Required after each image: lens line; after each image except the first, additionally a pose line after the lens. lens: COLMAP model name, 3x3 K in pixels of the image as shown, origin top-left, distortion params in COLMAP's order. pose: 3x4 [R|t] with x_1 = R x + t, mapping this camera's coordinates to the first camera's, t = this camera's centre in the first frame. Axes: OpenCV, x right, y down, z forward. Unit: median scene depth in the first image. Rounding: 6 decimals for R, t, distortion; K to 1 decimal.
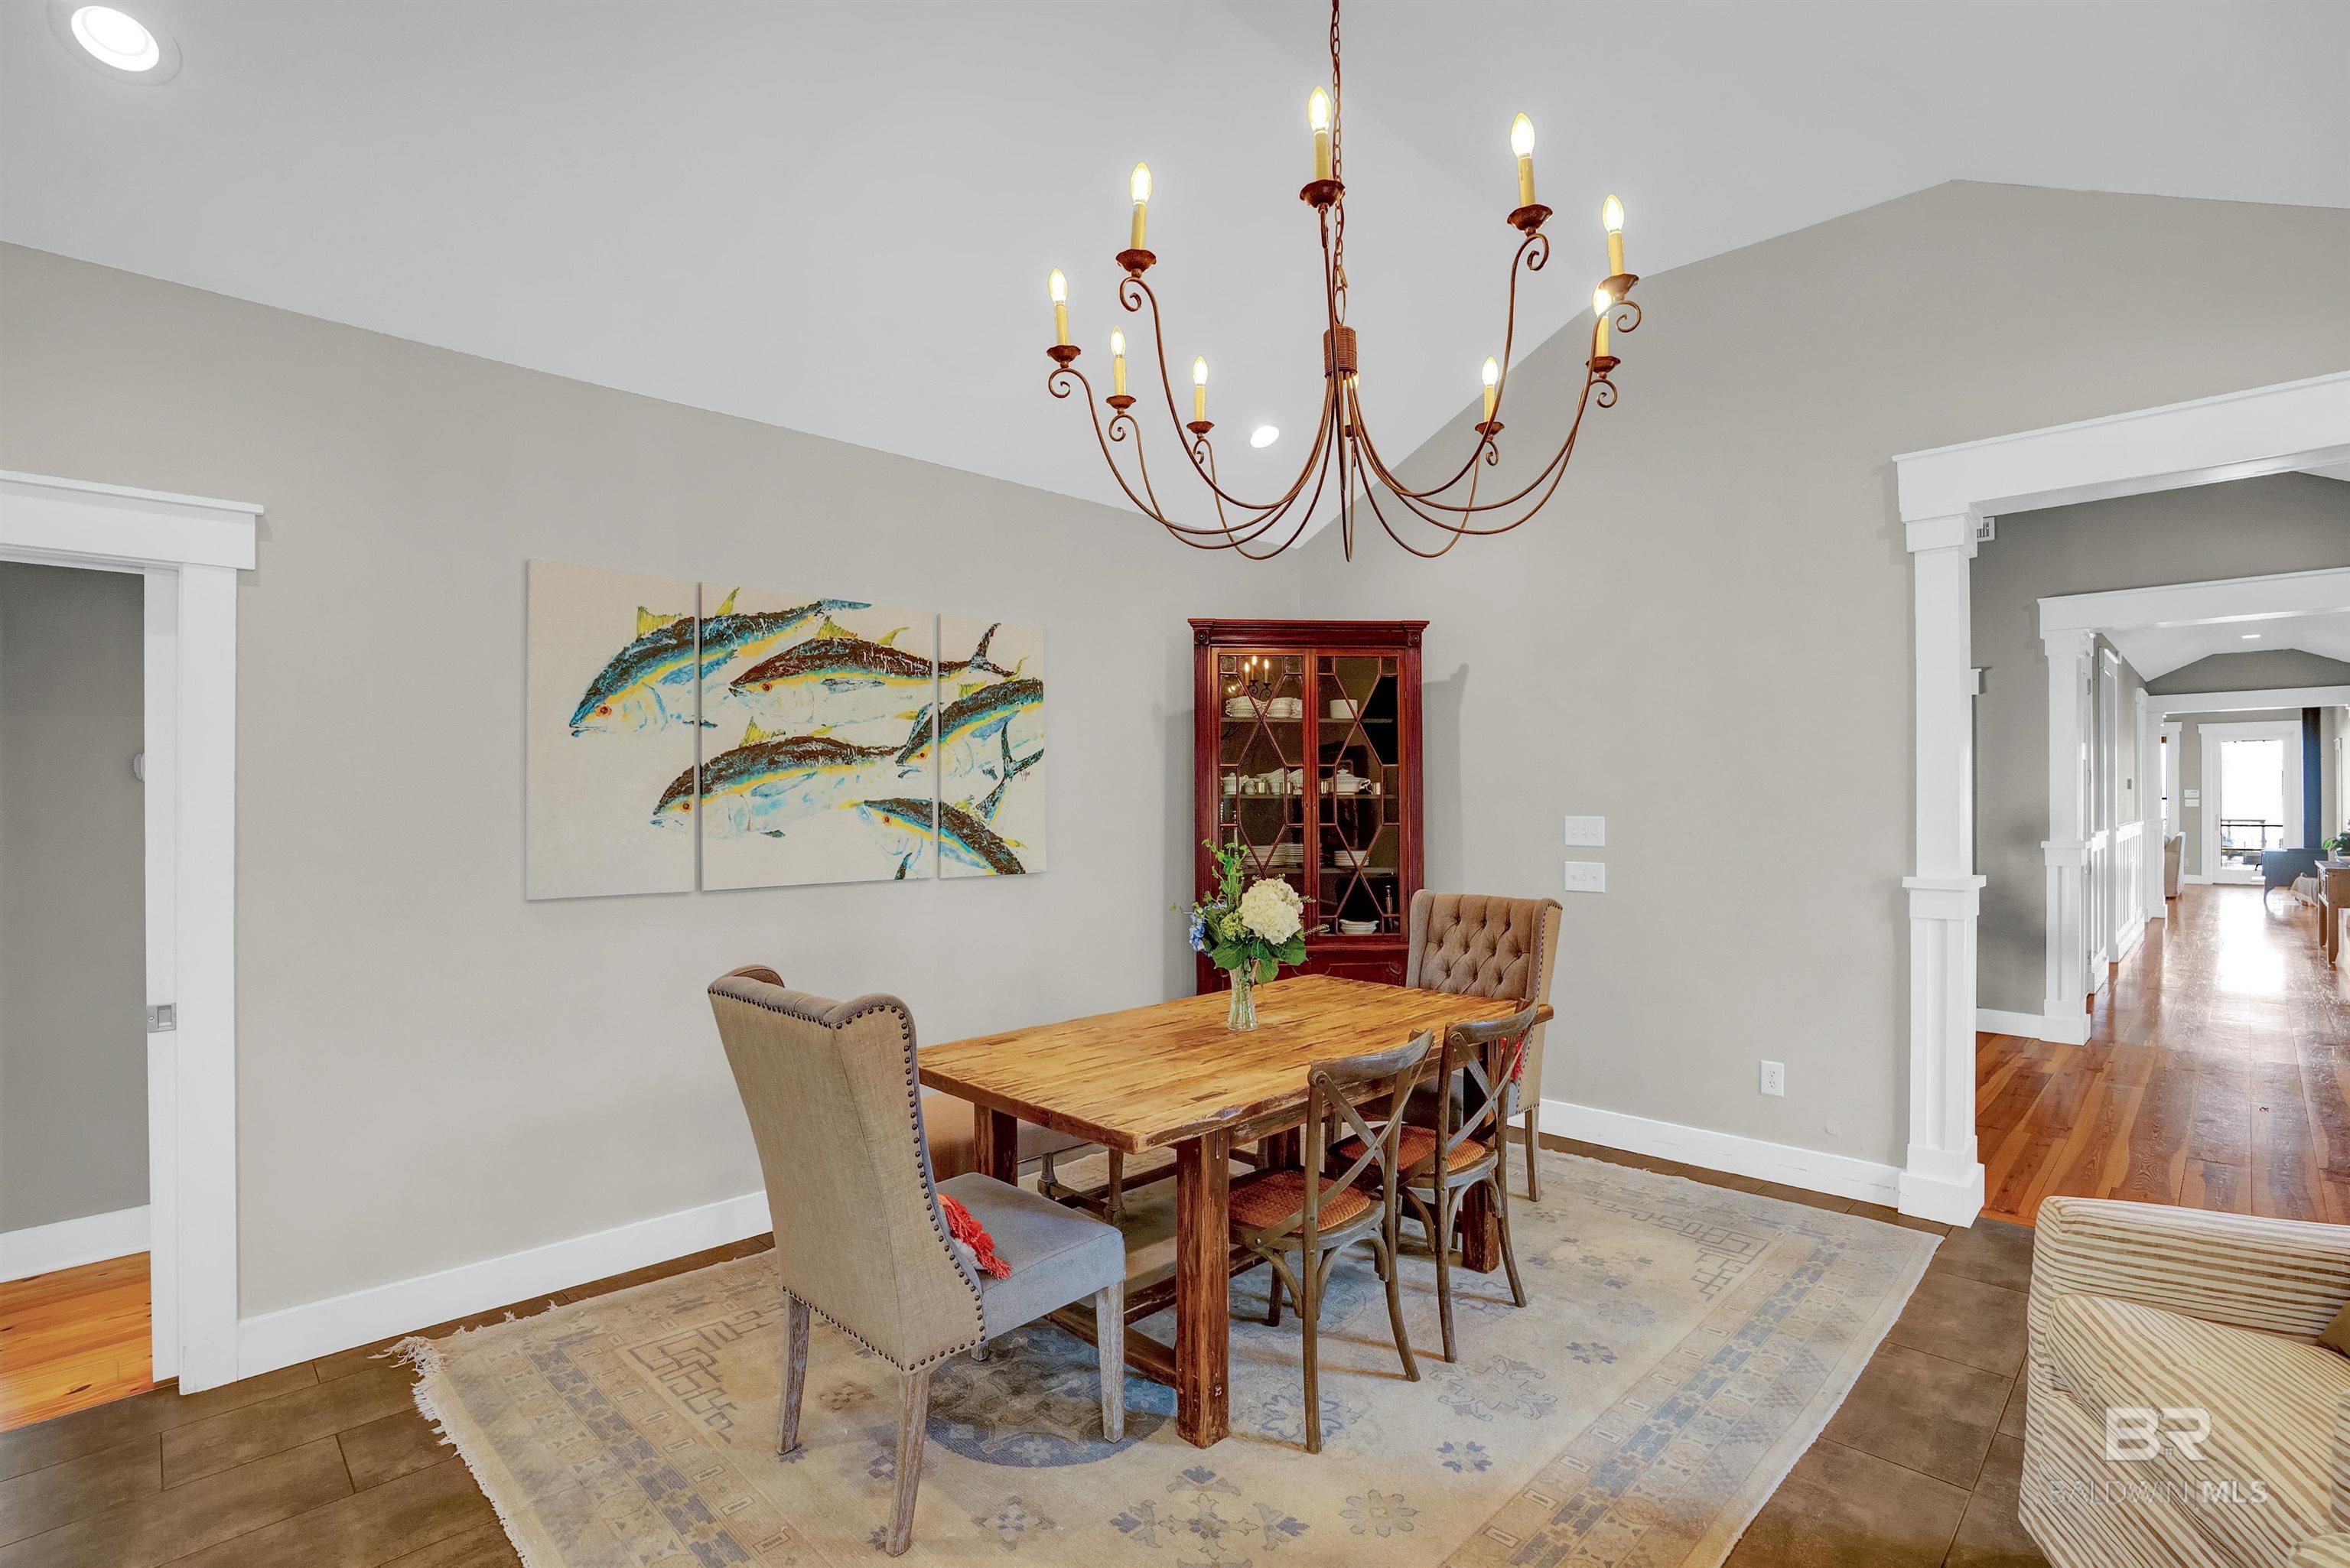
lens RADIAL K [[1089.5, 0, 1158.0], [0, 1089.5, 810.4], [0, 0, 1]] dist [-0.065578, 0.022454]
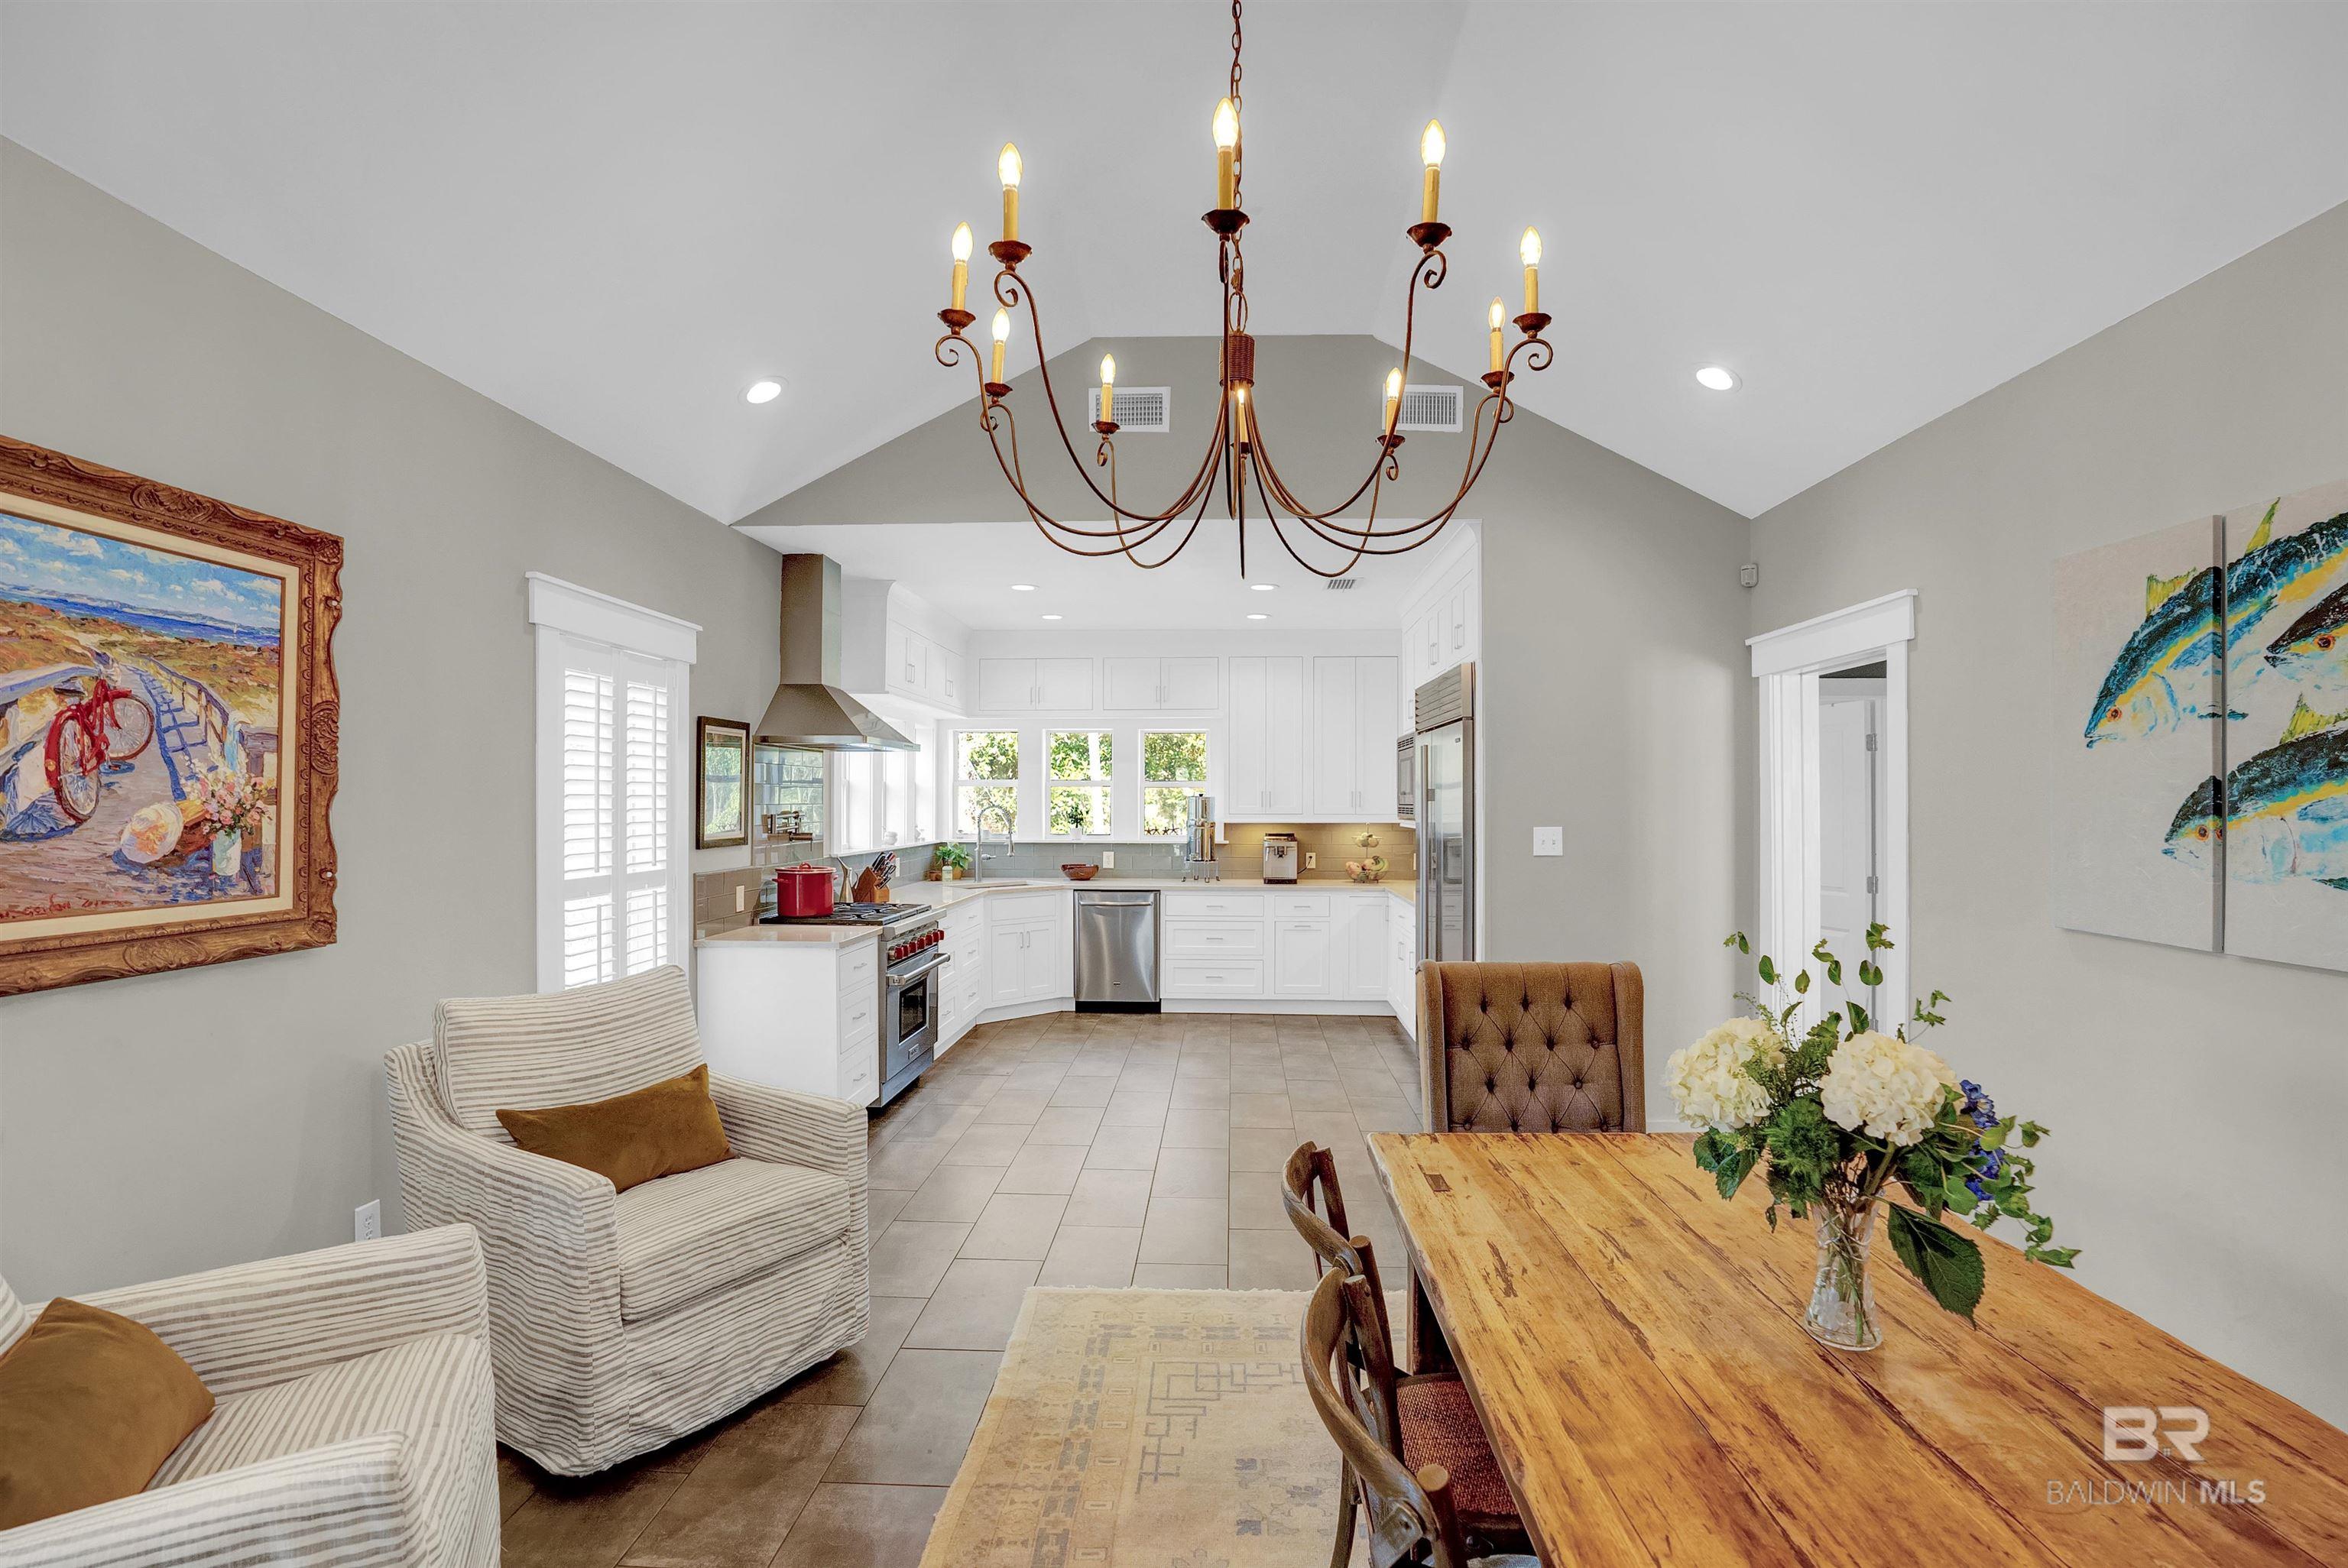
lens RADIAL K [[1088.5, 0, 1183.1], [0, 1088.5, 789.2], [0, 0, 1]] dist [-0.065578, 0.022454]
pose [[-0.728710, -0.004189, -0.684809, 0.510851], [-0.005076, 0.999987, -0.000716, -0.027099], [0.684803, 0.002954, -0.728722, 0.984291]]
